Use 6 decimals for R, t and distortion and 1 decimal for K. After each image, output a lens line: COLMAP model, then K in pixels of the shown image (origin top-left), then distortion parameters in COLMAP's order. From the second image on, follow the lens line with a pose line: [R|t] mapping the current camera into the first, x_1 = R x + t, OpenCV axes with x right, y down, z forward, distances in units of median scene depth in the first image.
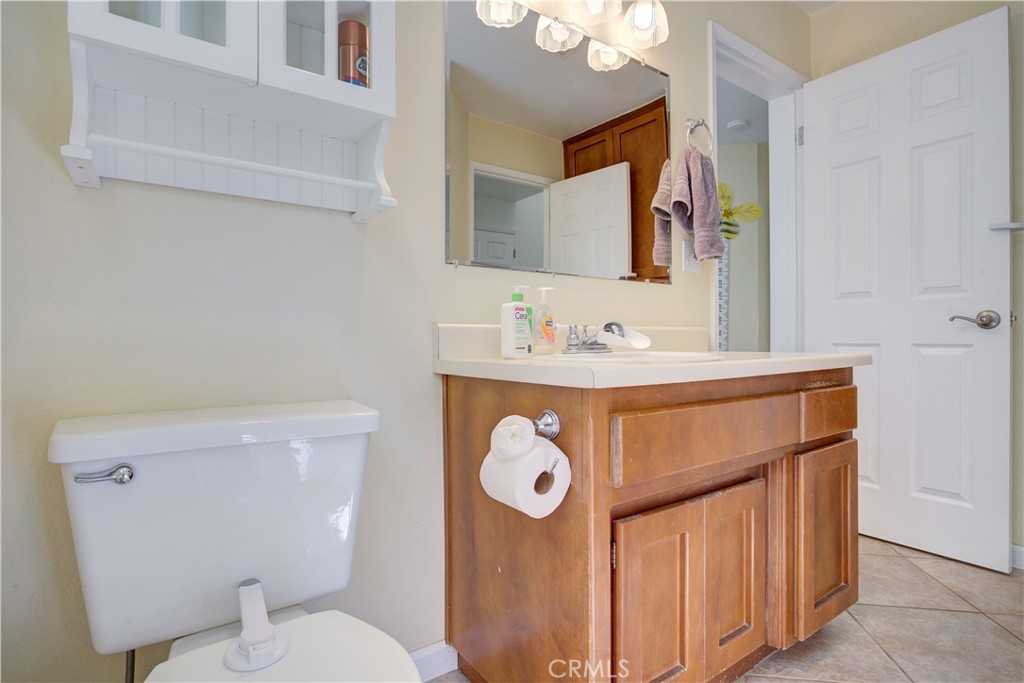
lens RADIAL K [[509.8, 0, 512.0], [0, 509.8, 341.5], [0, 0, 1]] dist [-0.002341, 0.000043]
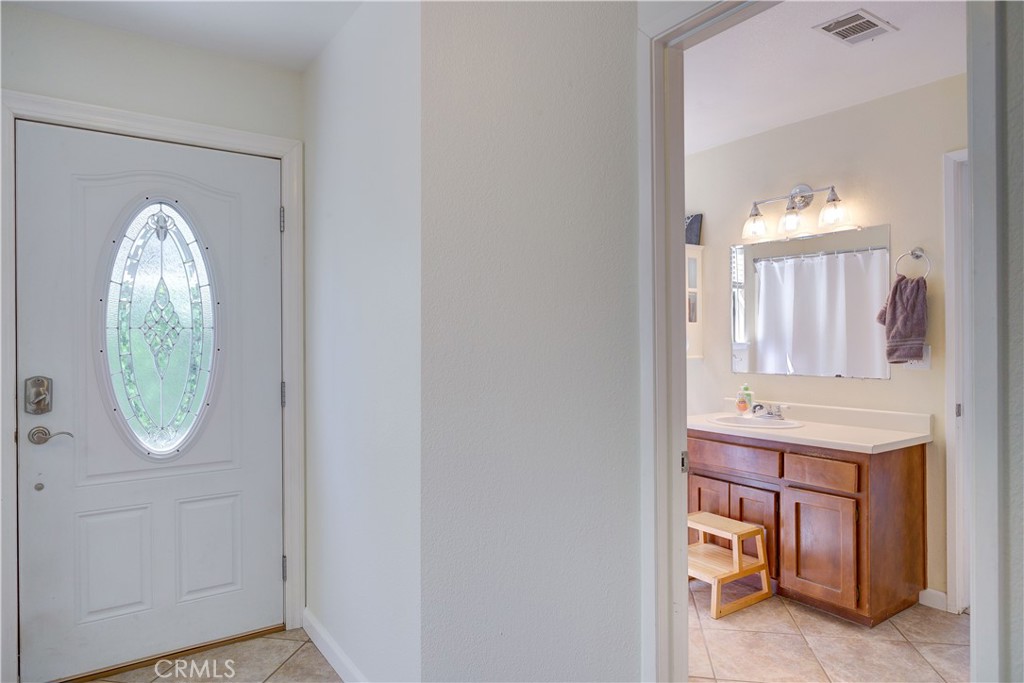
lens RADIAL K [[675.8, 0, 512.0], [0, 675.8, 341.5], [0, 0, 1]] dist [0.024684, 0.002268]
pose [[-0.012017, 0.014298, -0.999826, 2.844731], [-0.000666, 0.999897, 0.014307, -0.318494], [0.999928, 0.000838, -0.012006, 0.029536]]
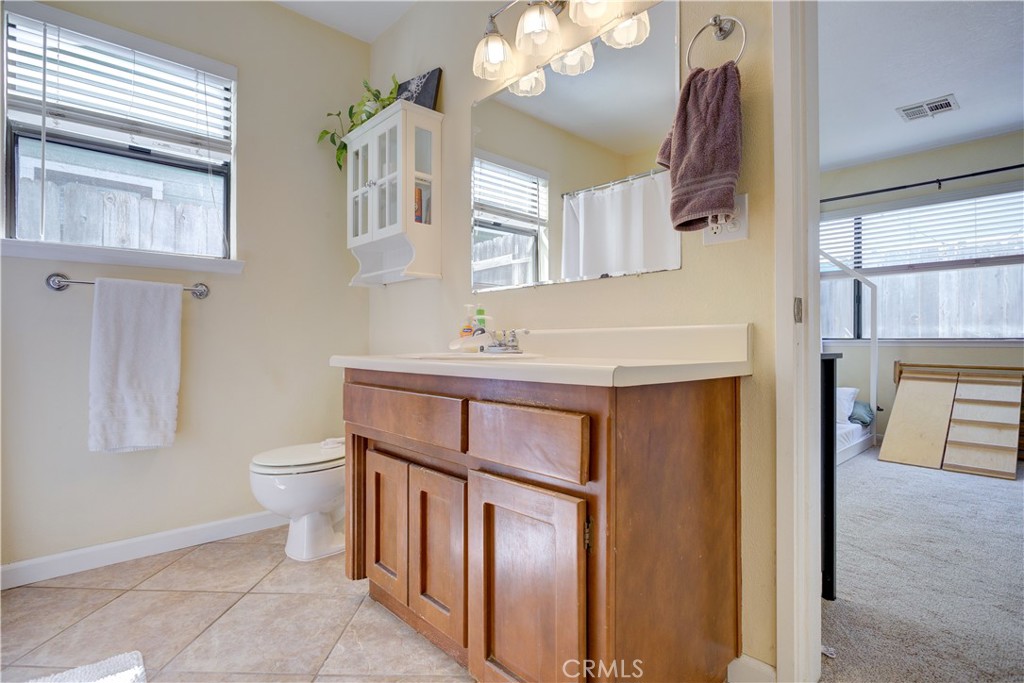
lens RADIAL K [[531.9, 0, 512.0], [0, 531.9, 341.5], [0, 0, 1]] dist [-0.002521, 0.000360]
pose [[0.103788, -0.000902, -0.994599, 1.414023], [-0.004715, 0.999988, -0.001399, -0.004195], [0.994588, 0.004835, 0.103783, 0.905117]]
